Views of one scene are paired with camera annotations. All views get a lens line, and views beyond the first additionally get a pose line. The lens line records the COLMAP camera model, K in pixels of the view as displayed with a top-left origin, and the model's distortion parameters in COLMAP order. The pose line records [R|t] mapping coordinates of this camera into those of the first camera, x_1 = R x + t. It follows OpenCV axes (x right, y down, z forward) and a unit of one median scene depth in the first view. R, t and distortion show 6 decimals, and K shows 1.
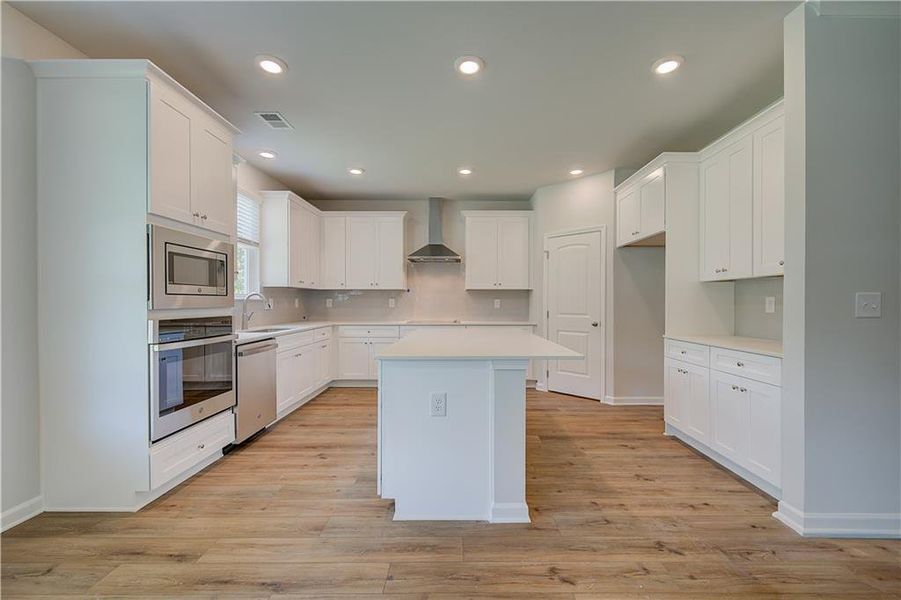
lens RADIAL K [[371.3, 0, 458.8], [0, 371.3, 301.9], [0, 0, 1]] dist [-0.000390, -0.000881]
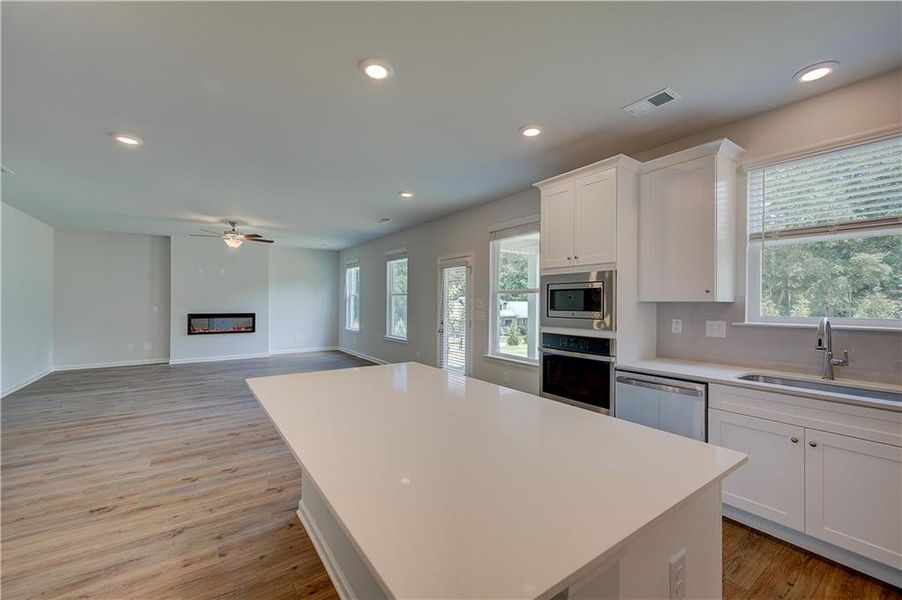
lens RADIAL K [[362.5, 0, 466.1], [0, 362.5, 306.7], [0, 0, 1]] dist [0.000347, 0.000075]
pose [[-0.789347, 0.001343, -0.613946, 0.291576], [-0.010018, 0.999836, 0.015068, -0.057687], [0.613866, 0.018044, -0.789204, 1.367009]]
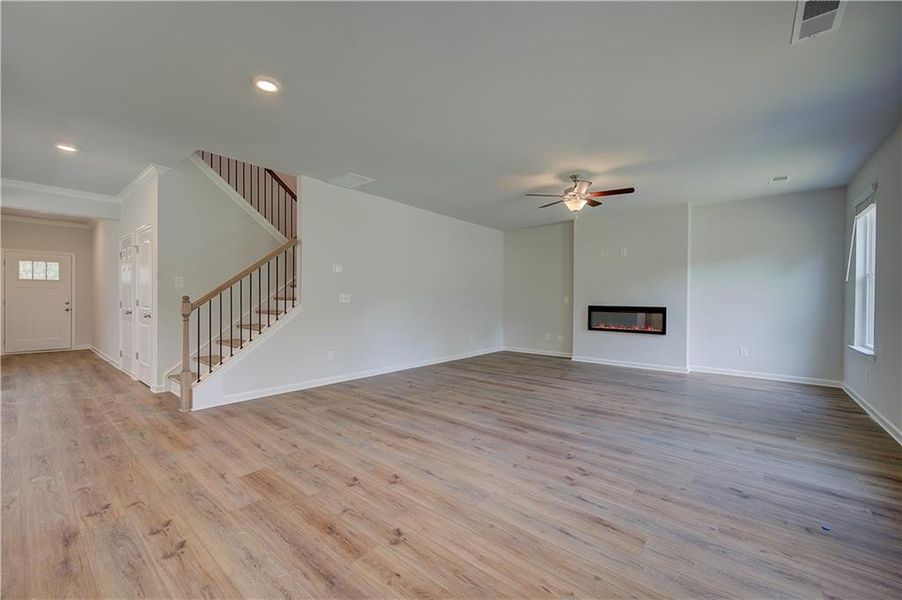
lens RADIAL K [[362.5, 0, 456.2], [0, 362.5, 300.7], [0, 0, 1]] dist [0.000347, 0.000075]
pose [[-0.774003, -0.011037, 0.633086, -0.426951], [-0.006725, 0.999935, 0.009211, 0.000062], [-0.633146, 0.002871, -0.774027, 0.467620]]
